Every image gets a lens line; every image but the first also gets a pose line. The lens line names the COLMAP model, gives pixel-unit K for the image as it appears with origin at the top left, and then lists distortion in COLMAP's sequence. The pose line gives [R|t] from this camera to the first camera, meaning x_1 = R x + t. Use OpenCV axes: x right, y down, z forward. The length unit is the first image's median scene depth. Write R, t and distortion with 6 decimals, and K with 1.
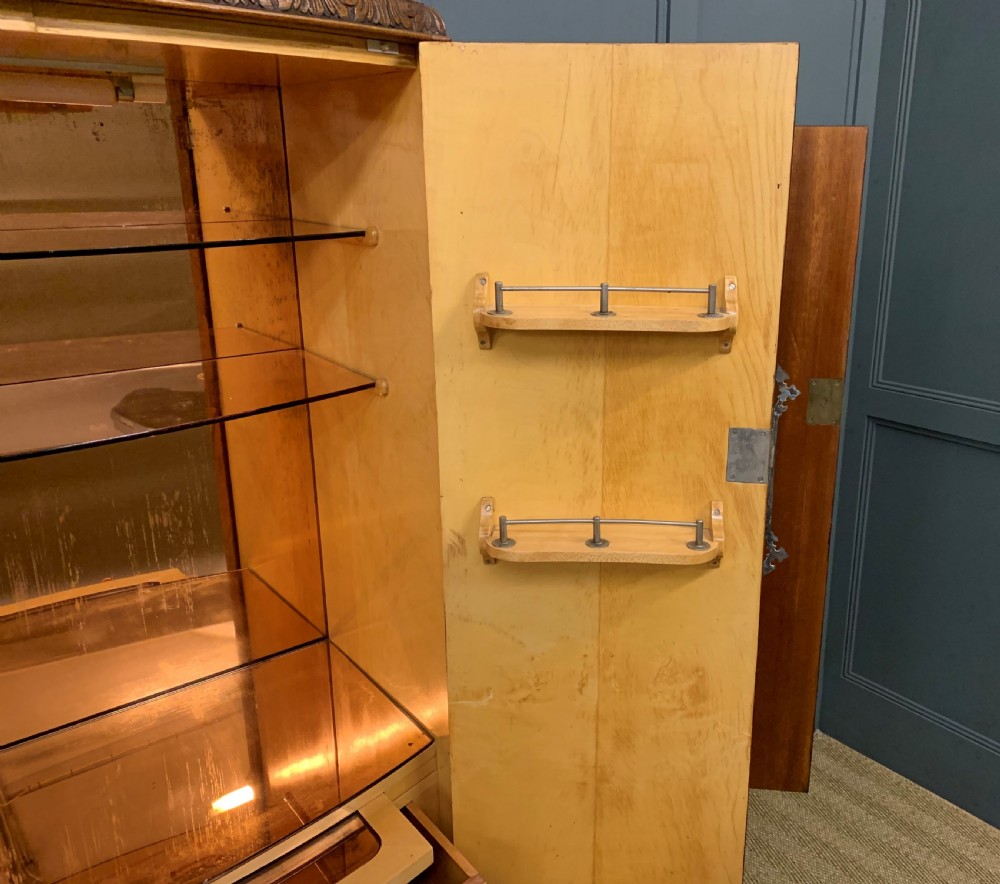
lens RADIAL K [[924.9, 0, 584.2], [0, 924.9, 440.8], [0, 0, 1]] dist [0.052417, -0.014097]
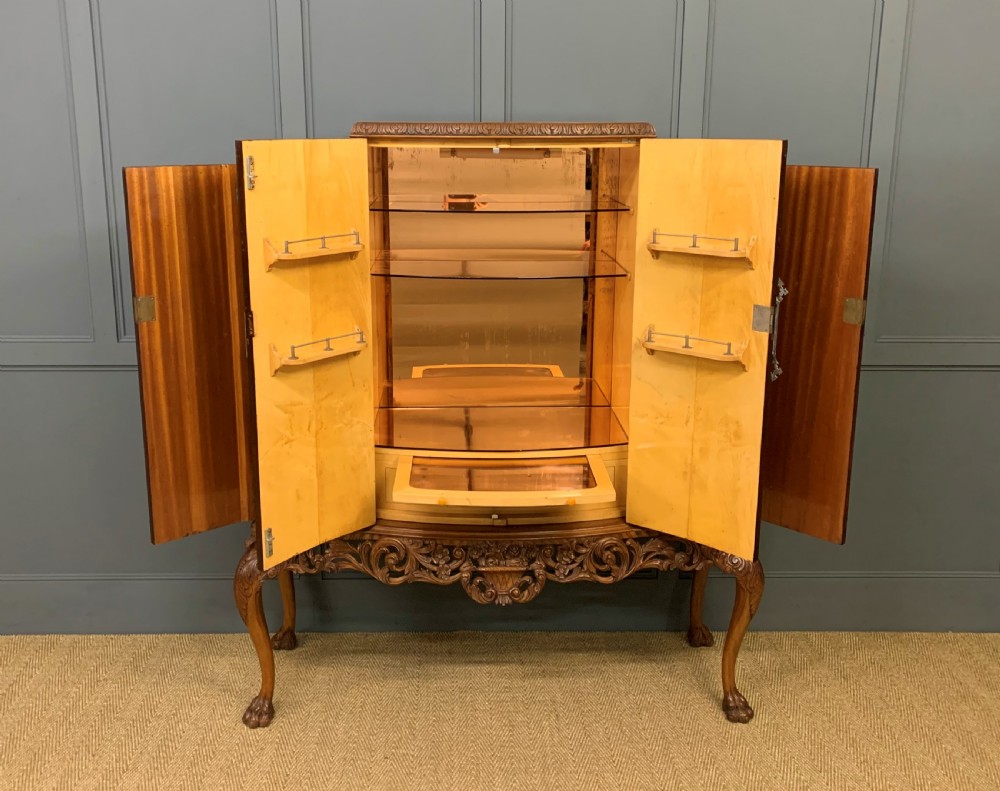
lens RADIAL K [[918.6, 0, 475.9], [0, 918.6, 327.4], [0, 0, 1]] dist [0.116334, -0.272654]
pose [[0.791605, 0.126571, -0.597781, 0.946349], [-0.179823, 0.983243, -0.029943, 0.222029], [0.583974, 0.131198, 0.801100, -1.124775]]
